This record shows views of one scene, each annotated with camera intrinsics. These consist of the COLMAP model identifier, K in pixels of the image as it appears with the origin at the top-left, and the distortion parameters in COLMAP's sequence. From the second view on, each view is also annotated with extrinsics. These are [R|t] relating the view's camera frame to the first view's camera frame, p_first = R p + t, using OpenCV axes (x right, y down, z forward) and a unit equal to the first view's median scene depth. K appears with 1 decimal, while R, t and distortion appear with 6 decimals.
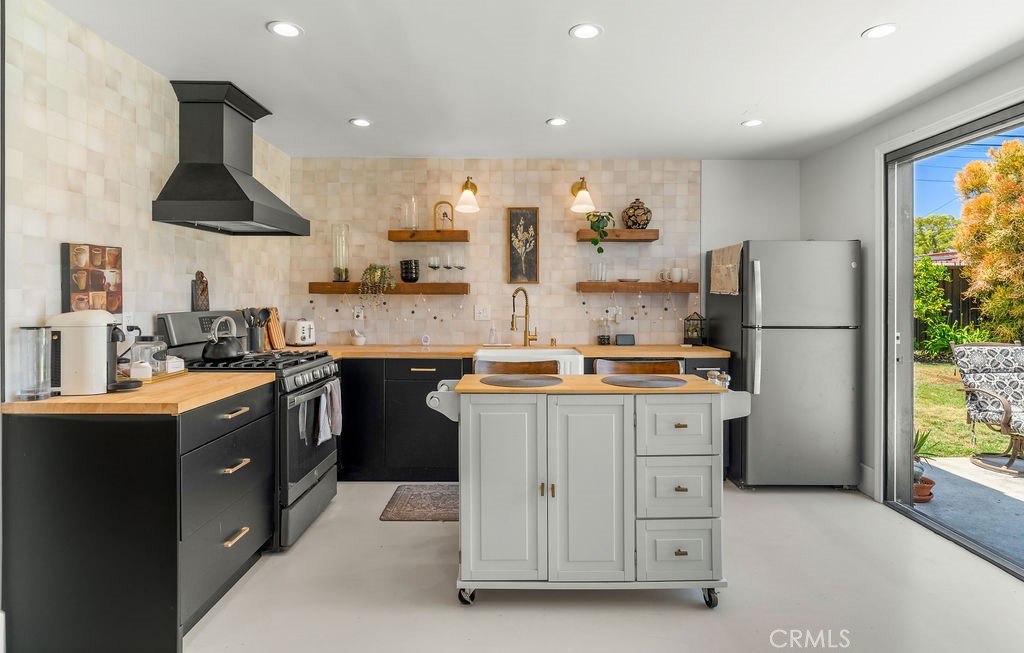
lens RADIAL K [[546.4, 0, 516.5], [0, 546.4, 301.3], [0, 0, 1]] dist [-0.001315, 0.000290]
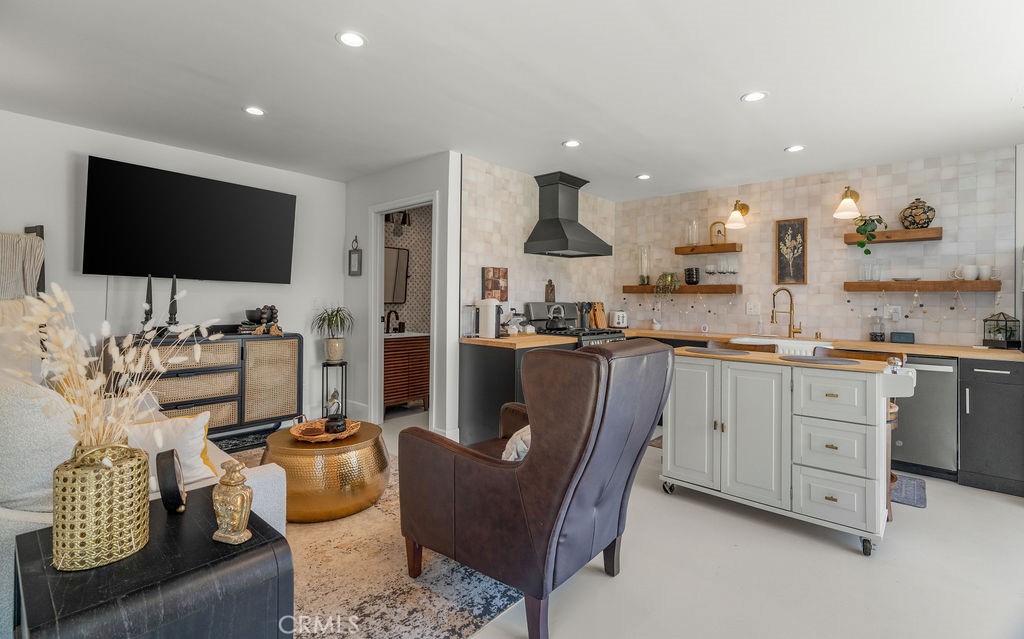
lens RADIAL K [[466.6, 0, 513.3], [0, 466.6, 299.9], [0, 0, 1]] dist [-0.000804, 0.000505]
pose [[0.740655, 0.005989, -0.671858, 0.252091], [-0.013931, 0.999882, -0.006444, 0.015965], [0.671741, 0.014132, 0.740652, -0.141165]]
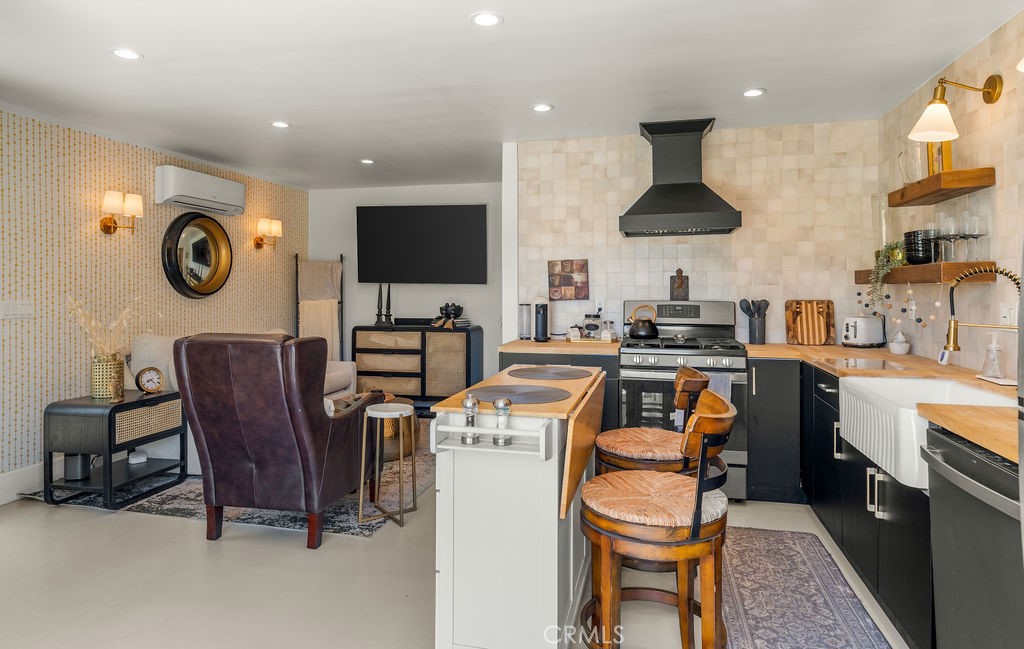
lens RADIAL K [[615.2, 0, 510.2], [0, 615.2, 293.6], [0, 0, 1]] dist [0.000253, 0.000145]
pose [[-0.245641, 0.002161, -0.969358, 0.650518], [-0.005226, 0.999980, 0.003554, -0.000862], [0.969347, 0.005939, -0.245625, 0.714768]]
